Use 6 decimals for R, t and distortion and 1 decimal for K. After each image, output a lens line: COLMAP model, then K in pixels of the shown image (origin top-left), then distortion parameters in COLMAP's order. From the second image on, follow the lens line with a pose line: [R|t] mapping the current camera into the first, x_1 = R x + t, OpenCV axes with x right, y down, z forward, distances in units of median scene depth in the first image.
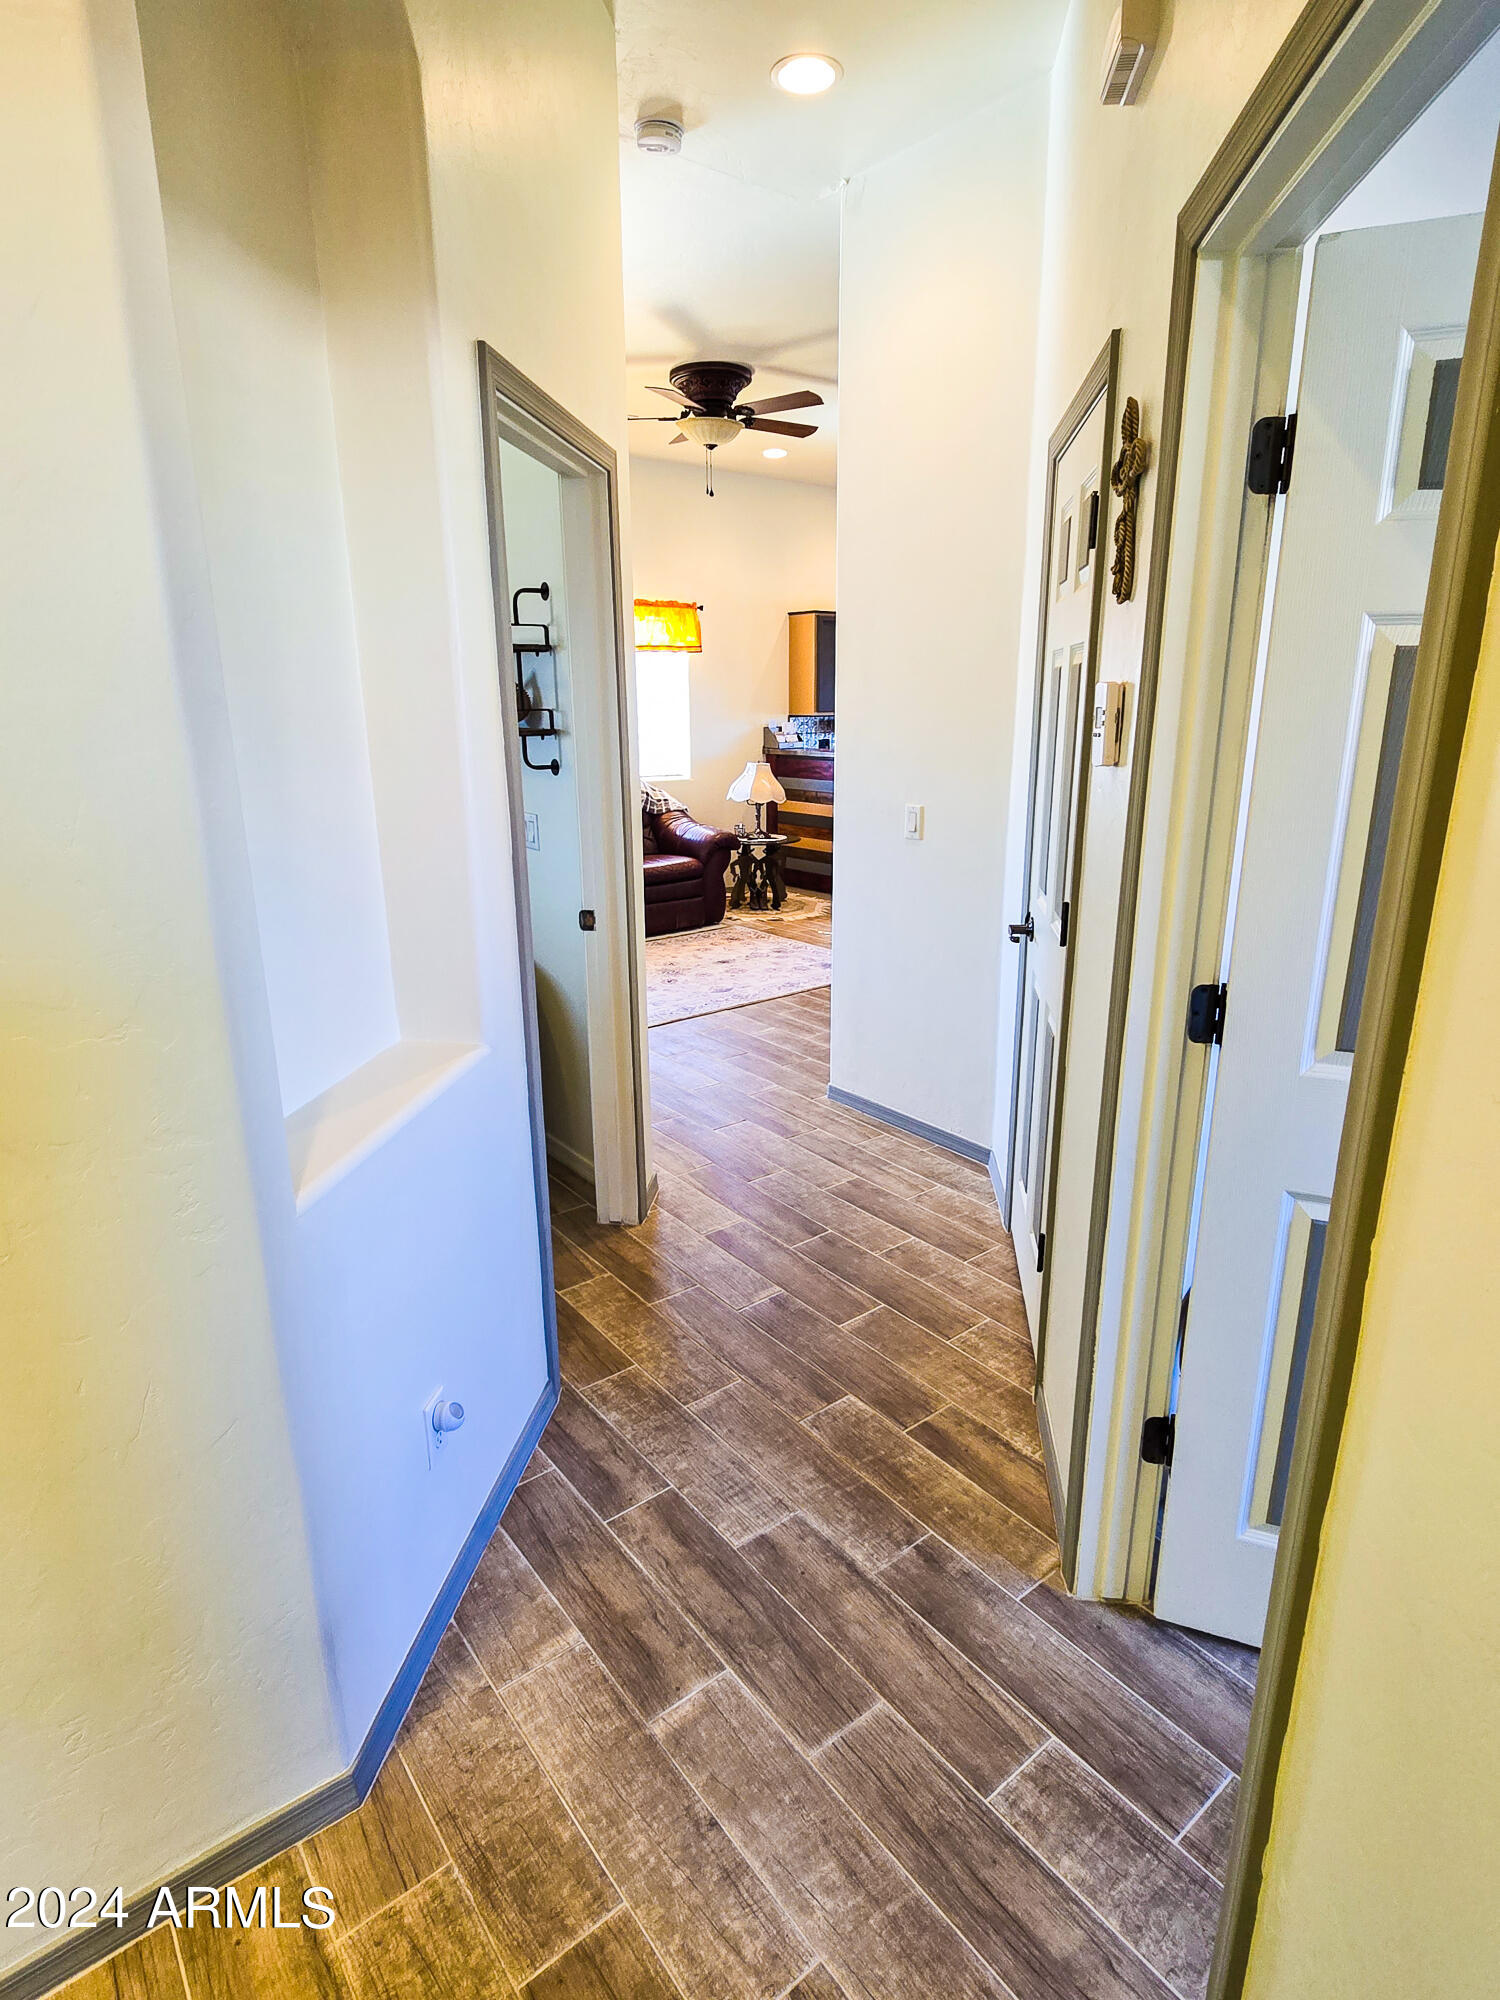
lens RADIAL K [[1110.7, 0, 754.8], [0, 1110.7, 1014.9], [0, 0, 1]] dist [-0.023227, 0.002462]
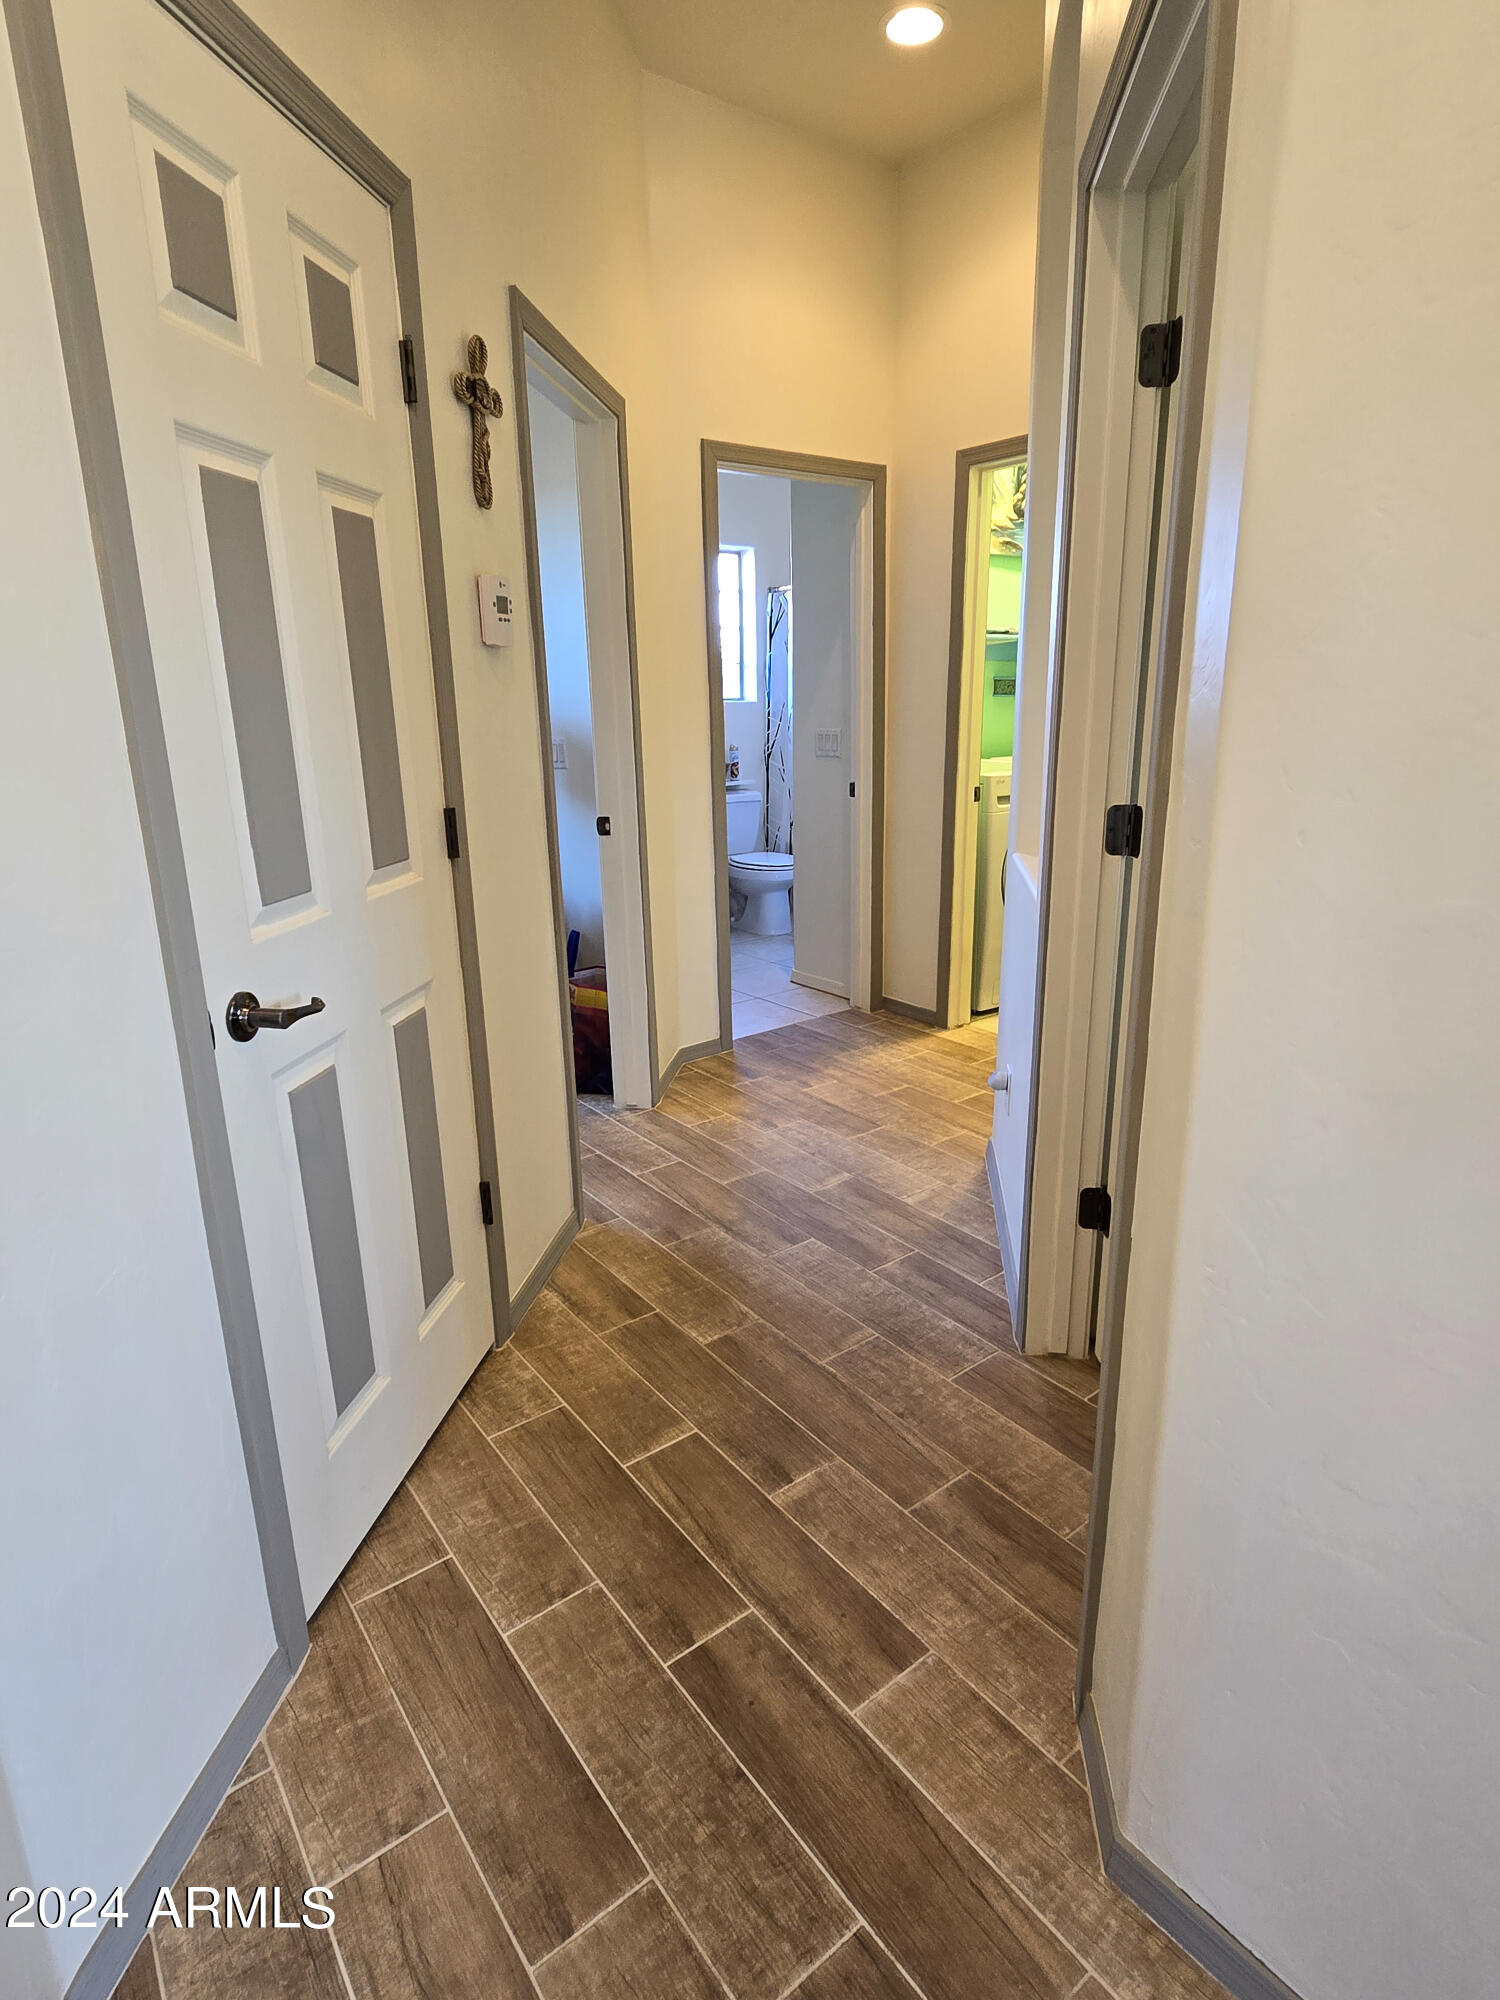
lens RADIAL K [[1110.7, 0, 755.1], [0, 1110.7, 1005.9], [0, 0, 1]] dist [-0.023227, 0.002462]
pose [[-0.999737, 0.017754, 0.014538, 0.024552], [0.022751, 0.849446, 0.527185, -0.414357], [-0.002990, 0.527377, -0.849626, 1.752843]]
